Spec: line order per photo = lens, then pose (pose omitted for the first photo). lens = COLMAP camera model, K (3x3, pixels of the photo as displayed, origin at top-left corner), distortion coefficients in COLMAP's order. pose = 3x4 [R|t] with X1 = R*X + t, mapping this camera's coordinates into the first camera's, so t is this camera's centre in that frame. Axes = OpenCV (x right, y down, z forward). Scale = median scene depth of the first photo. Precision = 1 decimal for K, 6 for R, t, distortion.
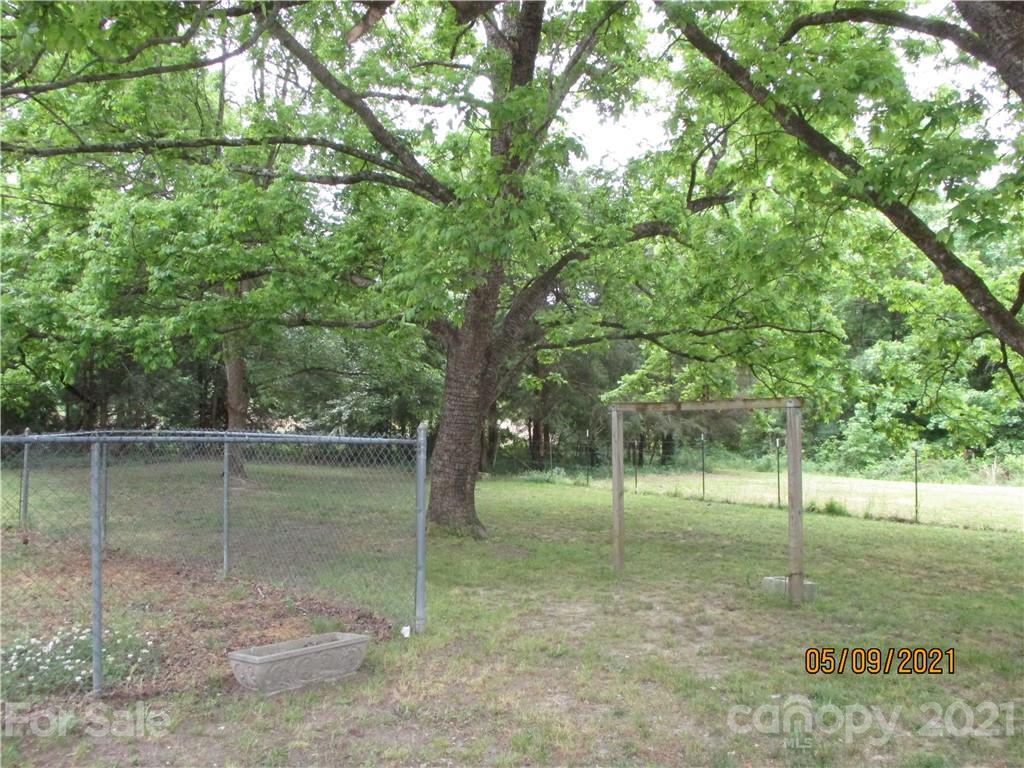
lens RADIAL K [[843.6, 0, 516.2], [0, 843.6, 369.8], [0, 0, 1]] dist [-0.035181, 0.002466]
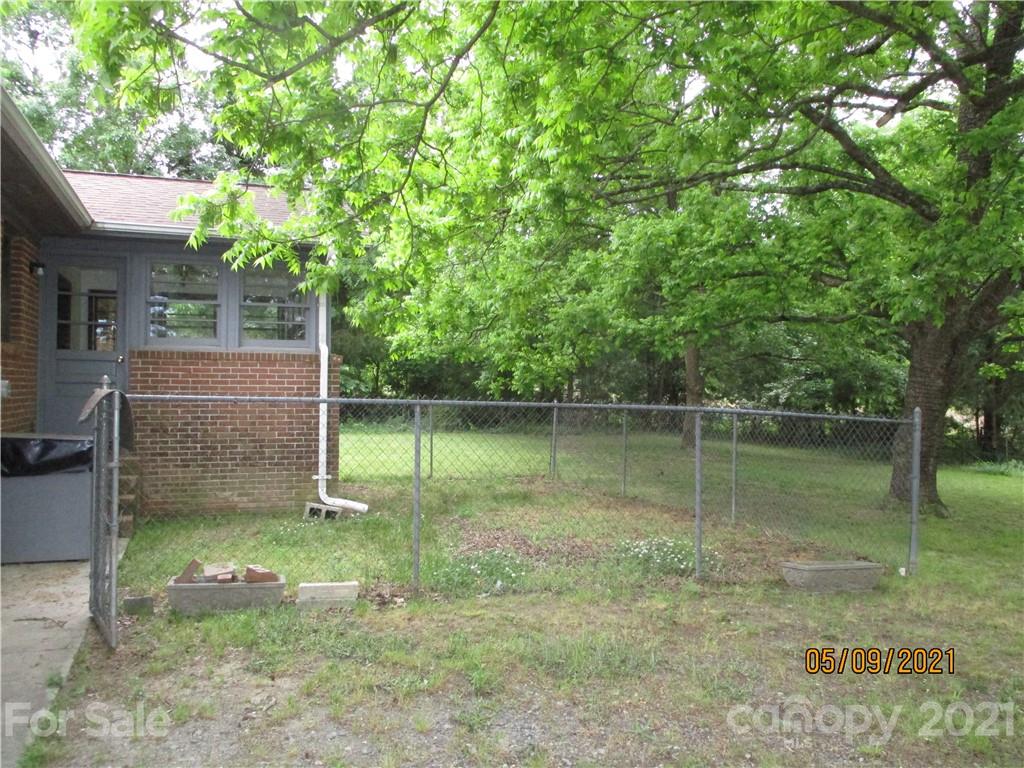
lens RADIAL K [[843.6, 0, 516.2], [0, 843.6, 369.8], [0, 0, 1]] dist [-0.035181, 0.002466]
pose [[0.886906, 0.018523, -0.461578, -0.035058], [-0.008155, 0.999668, 0.024446, -0.009412], [0.461878, -0.017917, 0.886763, -0.188193]]
